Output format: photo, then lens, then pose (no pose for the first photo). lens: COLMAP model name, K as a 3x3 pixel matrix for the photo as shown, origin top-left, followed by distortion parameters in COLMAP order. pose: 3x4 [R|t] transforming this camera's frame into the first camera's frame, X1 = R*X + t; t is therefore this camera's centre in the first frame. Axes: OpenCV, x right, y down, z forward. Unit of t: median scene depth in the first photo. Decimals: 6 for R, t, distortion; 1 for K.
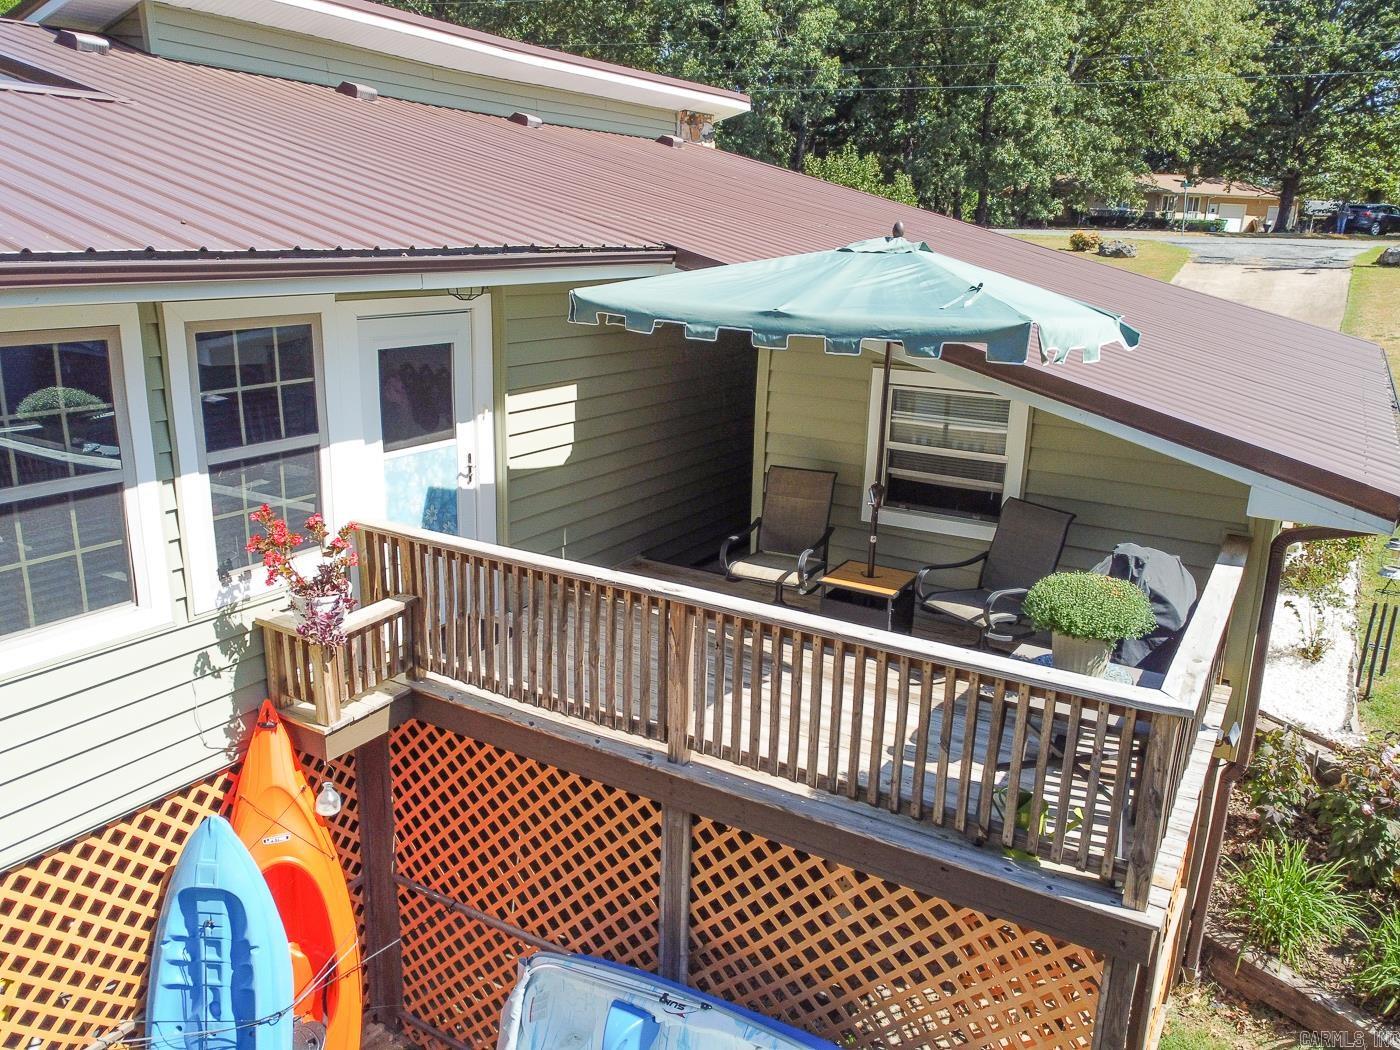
lens RADIAL K [[1063.3, 0, 700.0], [0, 1063.3, 525.0], [0, 0, 1]] dist [0.004554, -0.005671]
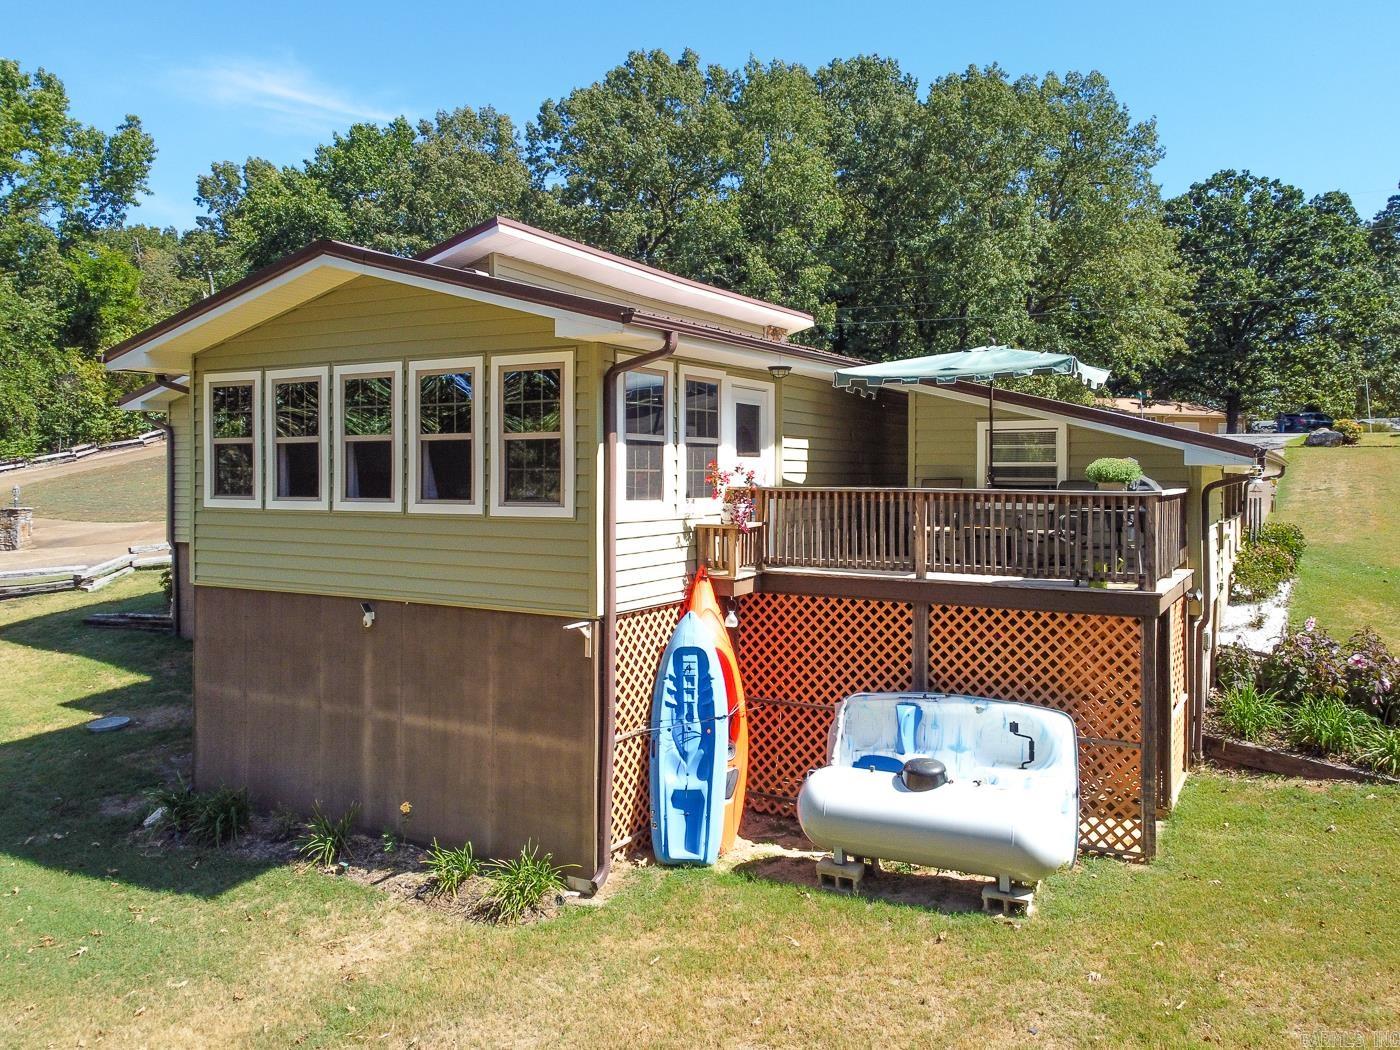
lens RADIAL K [[1085.4, 0, 698.8], [0, 1085.4, 476.3], [0, 0, 1]] dist [-0.004781, -0.003787]
pose [[0.999516, -0.023219, 0.020691, -0.049626], [0.027850, 0.964348, -0.263167, 0.058510], [-0.013843, 0.263616, 0.964528, -0.106491]]
